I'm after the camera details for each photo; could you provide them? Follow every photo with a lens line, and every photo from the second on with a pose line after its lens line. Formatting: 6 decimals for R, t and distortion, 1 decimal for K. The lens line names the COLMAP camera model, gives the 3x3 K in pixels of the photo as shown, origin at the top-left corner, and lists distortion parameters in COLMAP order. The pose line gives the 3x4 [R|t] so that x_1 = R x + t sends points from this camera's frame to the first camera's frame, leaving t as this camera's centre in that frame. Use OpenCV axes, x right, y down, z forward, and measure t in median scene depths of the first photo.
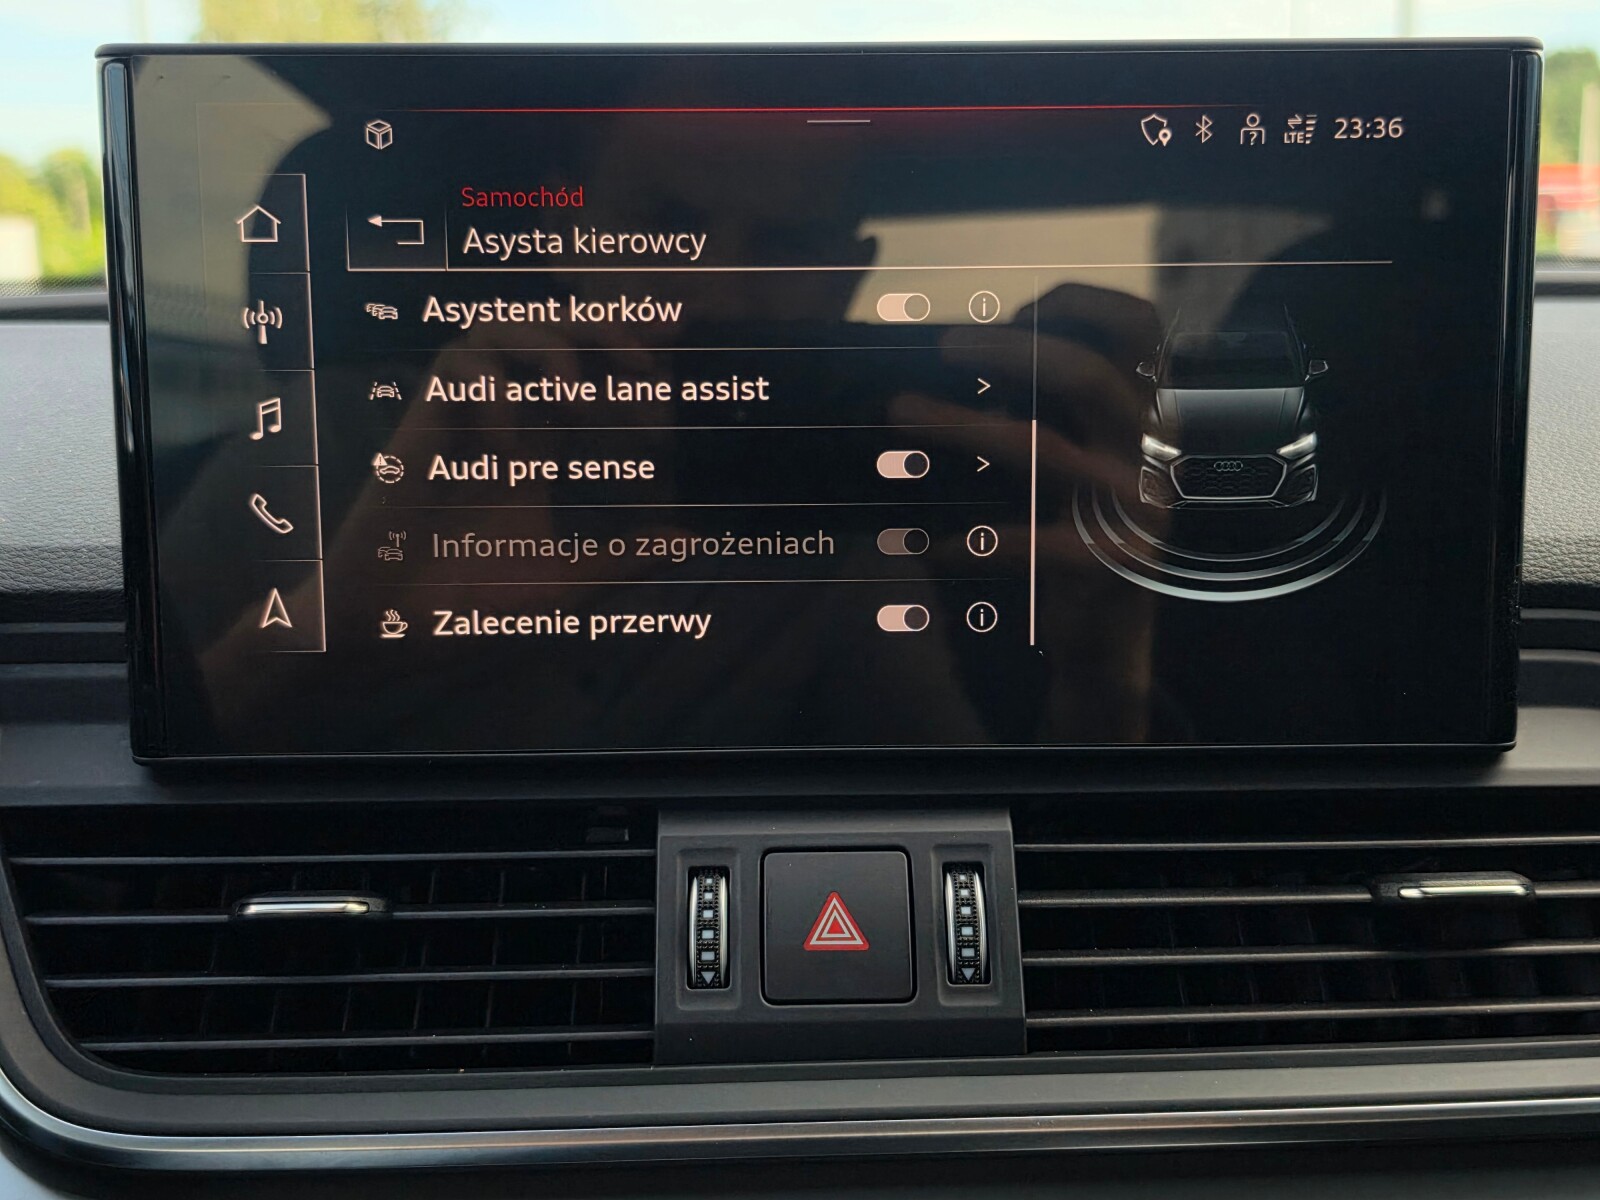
lens RADIAL K [[1866.2, 0, 820.3], [0, 1866.2, 596.7], [0, 0, 1]] dist [0.034617, 0.000000]
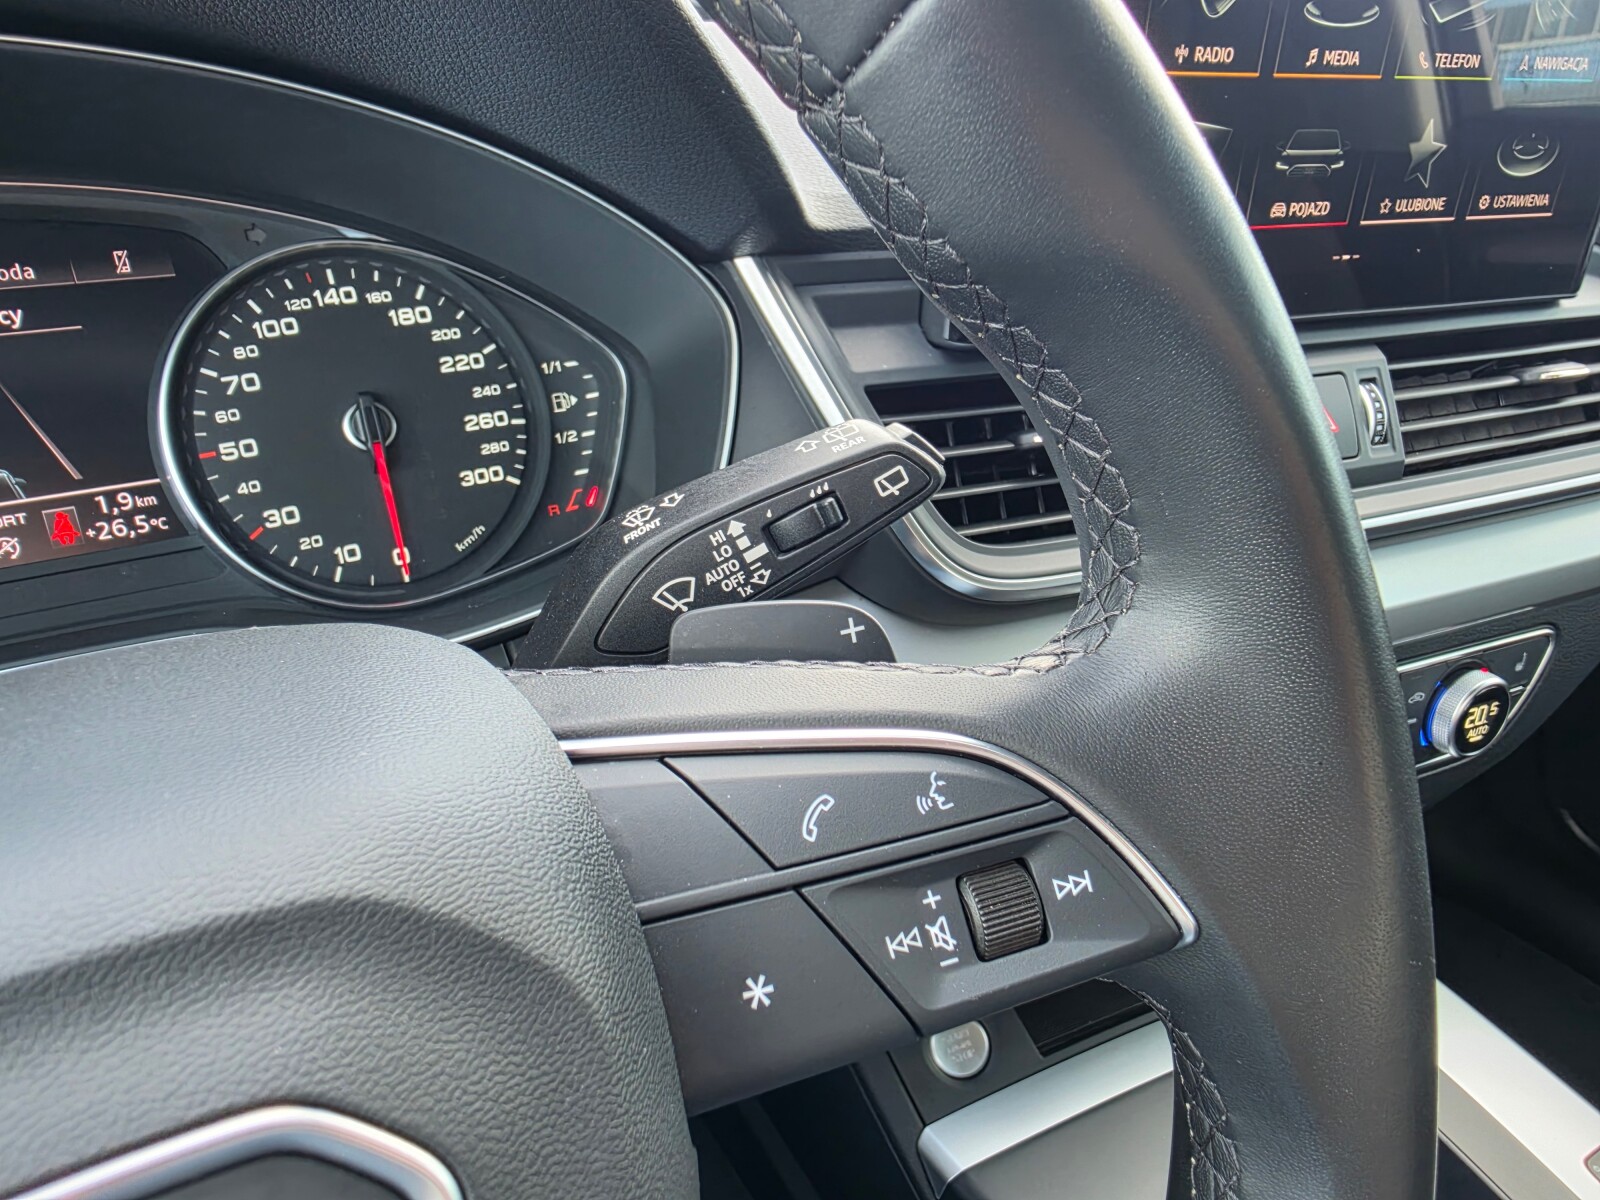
lens RADIAL K [[1132.8, 0, 770.1], [0, 1132.8, 667.5], [0, 0, 1]] dist [-0.004011, 0.006735]
pose [[0.926719, -0.155420, 0.342107, -0.870990], [0.034111, 0.941487, 0.335318, 0.021463], [-0.374205, -0.299076, 0.877795, 0.189315]]
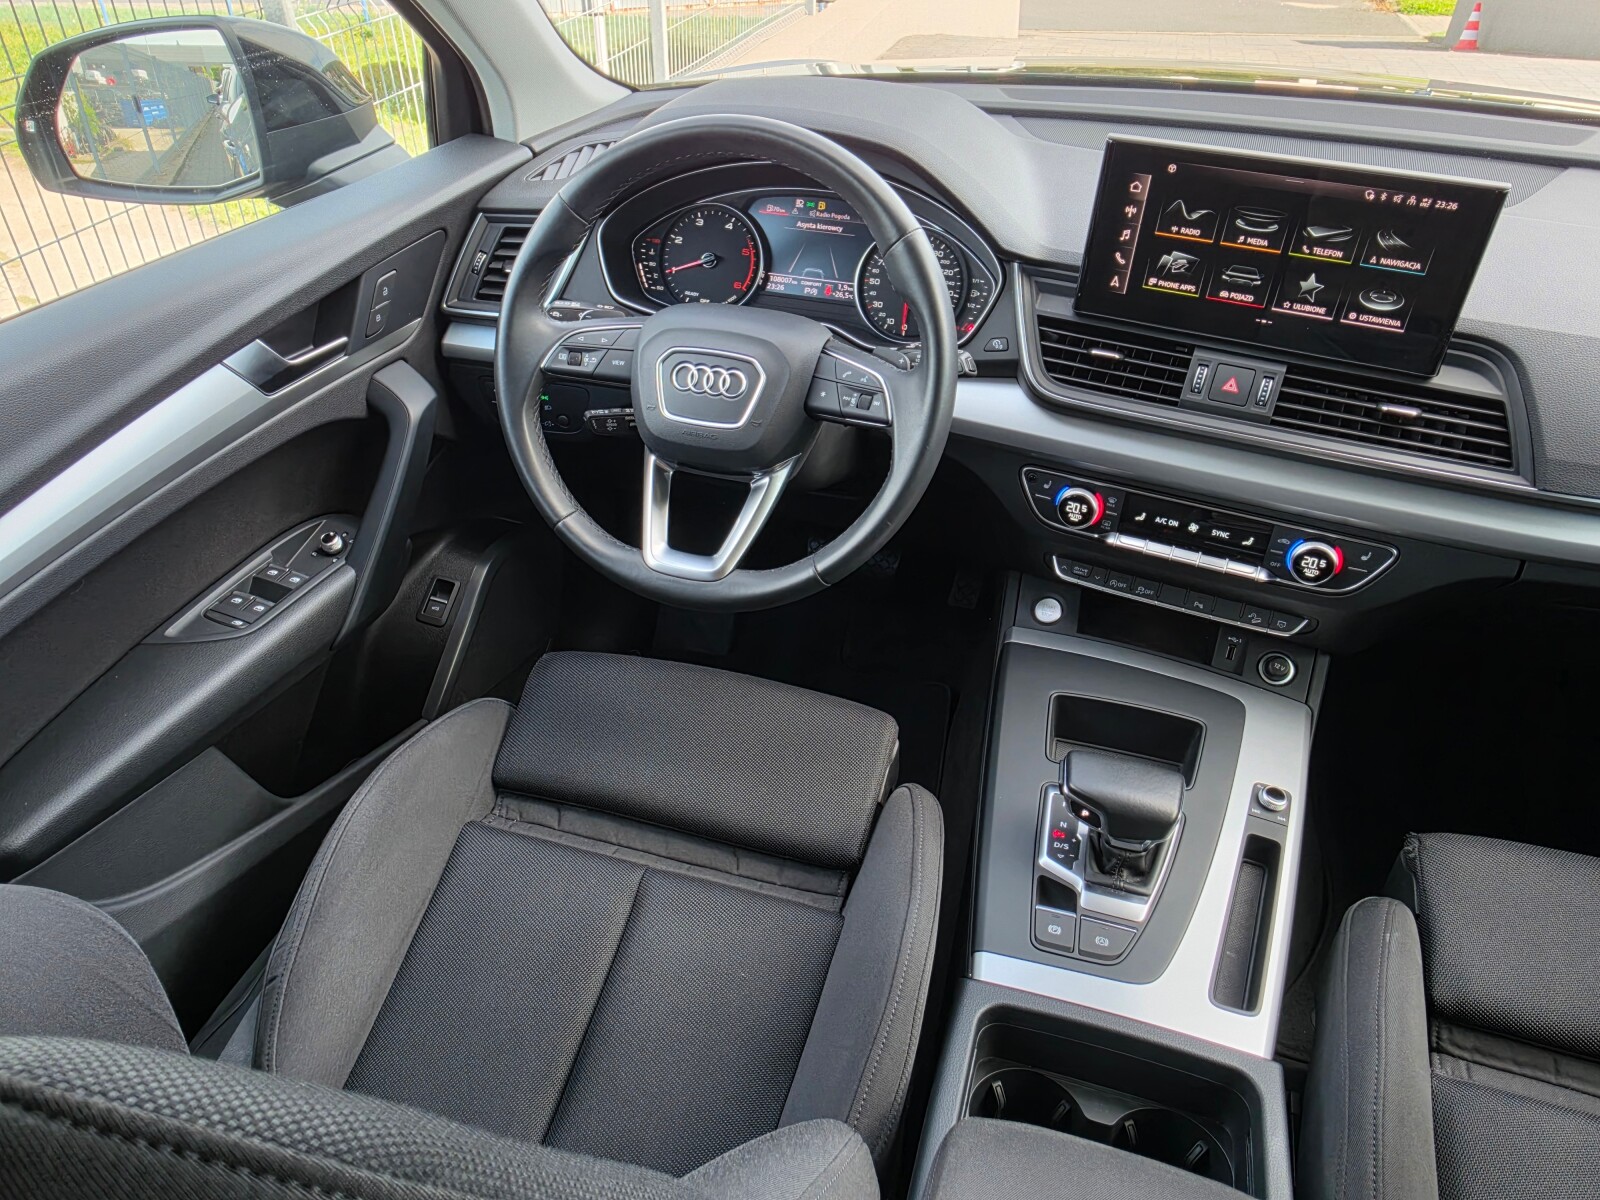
lens RADIAL K [[1107.4, 0, 764.0], [0, 1107.4, 616.6], [0, 0, 1]] dist [0.027105, -0.034573]
pose [[0.885253, 0.295419, -0.359243, 0.128364], [-0.103323, 0.877991, 0.467393, -0.417704], [0.453489, -0.376643, 0.807767, -1.652739]]
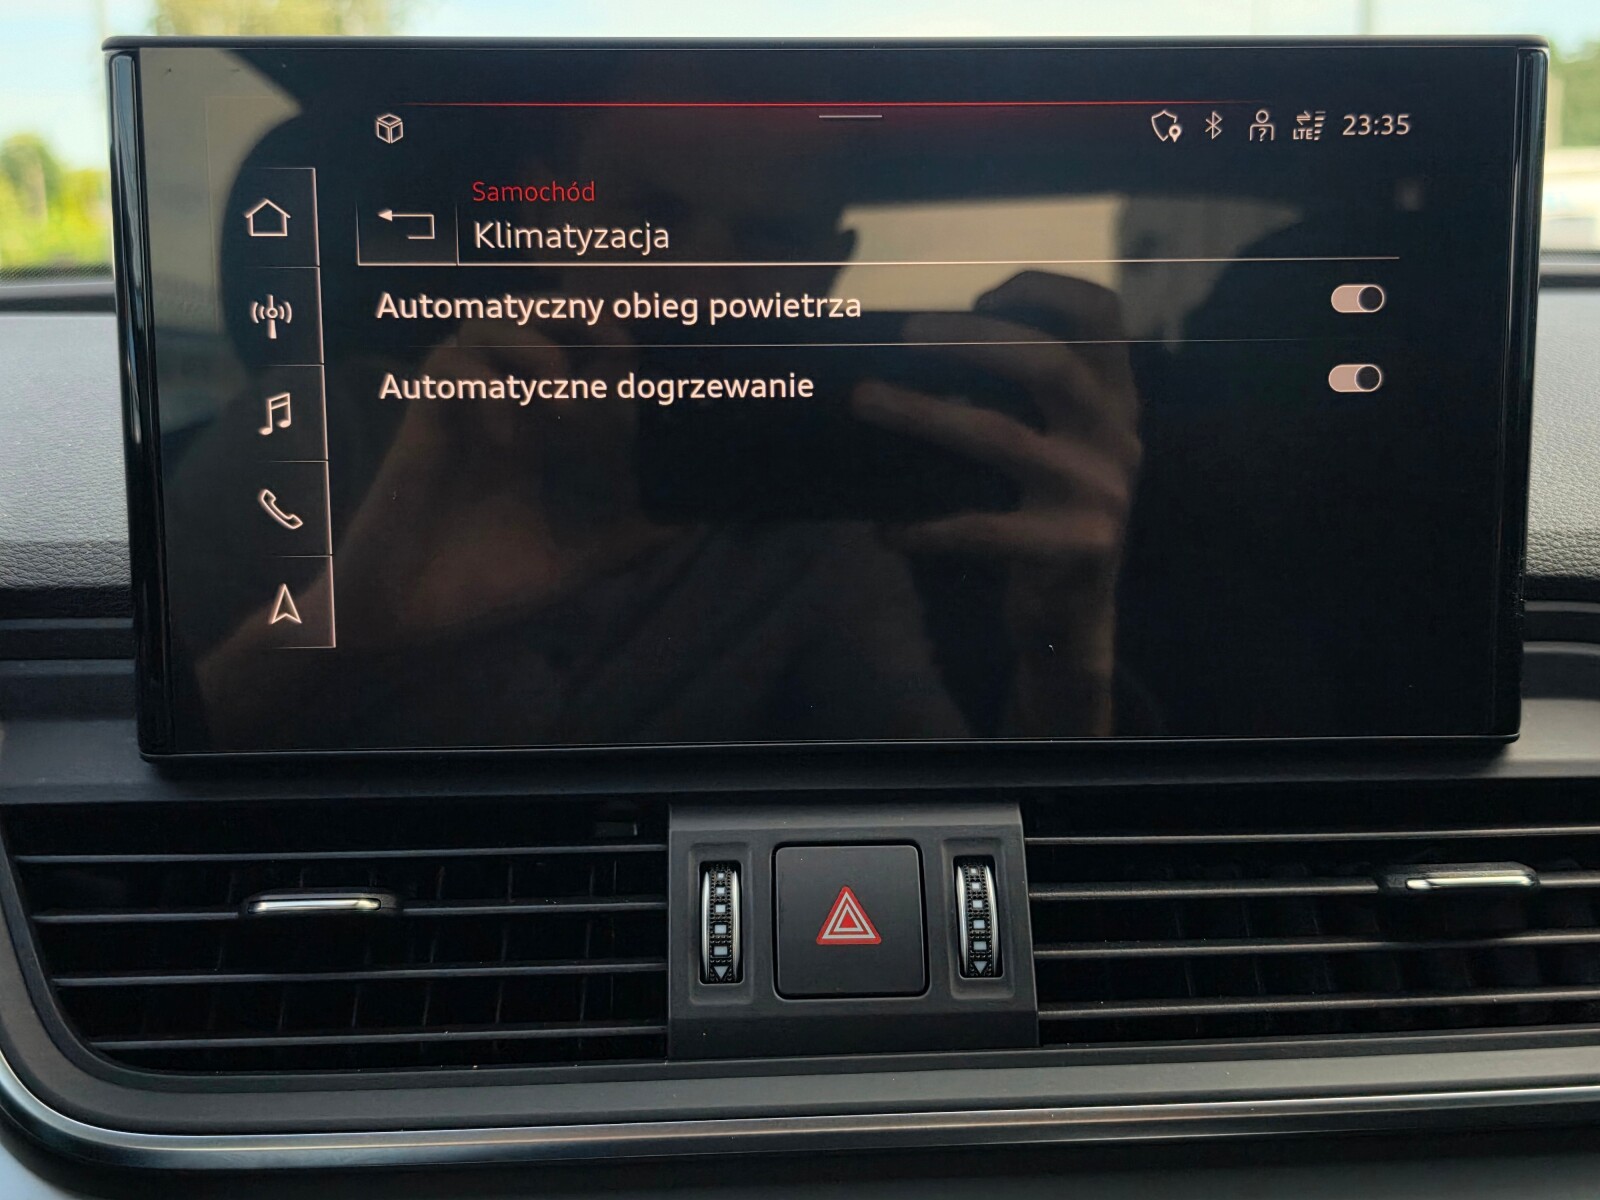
lens RADIAL K [[1866.2, 0, 807.7], [0, 1866.2, 590.9], [0, 0, 1]] dist [0.034617, 0.000000]
pose [[0.999796, -0.002054, 0.020072, -0.033015], [0.002051, 0.999998, 0.000172, -0.000378], [-0.020072, -0.000131, 0.999799, -0.000961]]
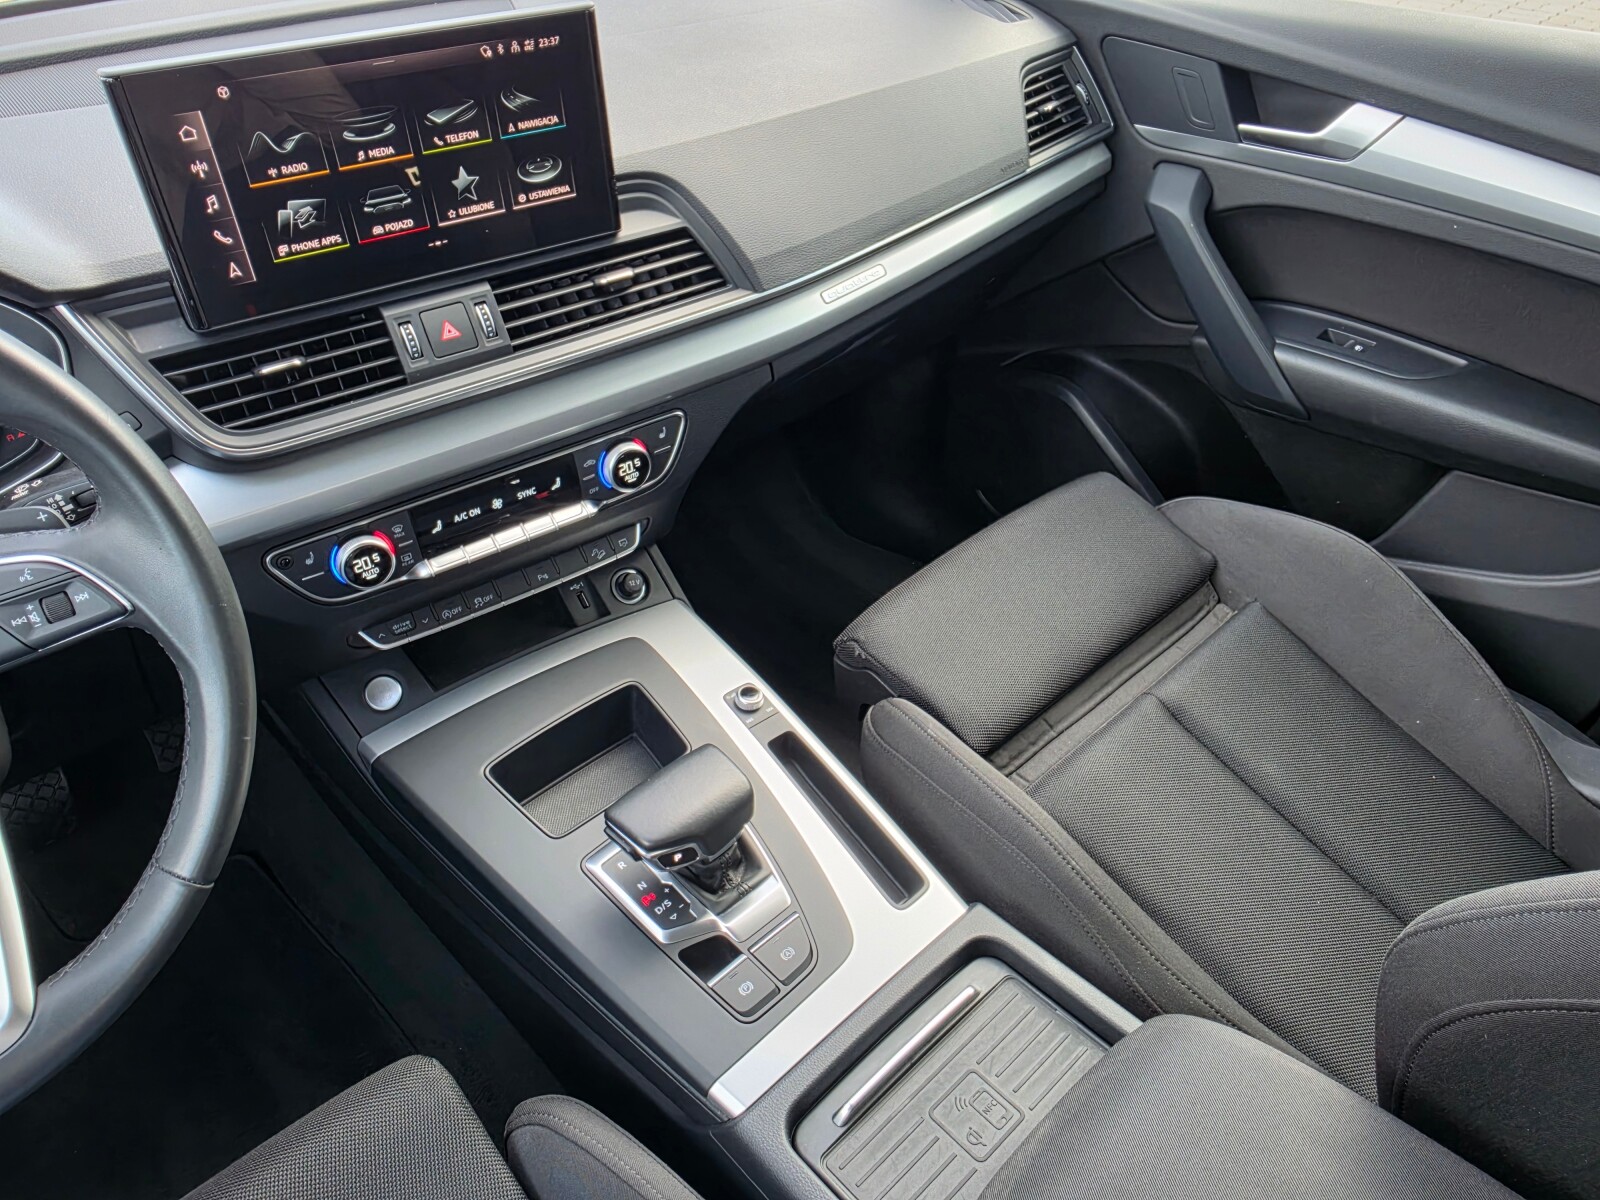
lens RADIAL K [[1107.4, 0, 781.1], [0, 1107.4, 597.8], [0, 0, 1]] dist [0.027105, -0.034573]
pose [[0.836709, -0.345068, 0.425260, -0.495448], [0.102003, 0.861128, 0.498049, -0.332315], [-0.538065, -0.373345, 0.755712, -0.966985]]
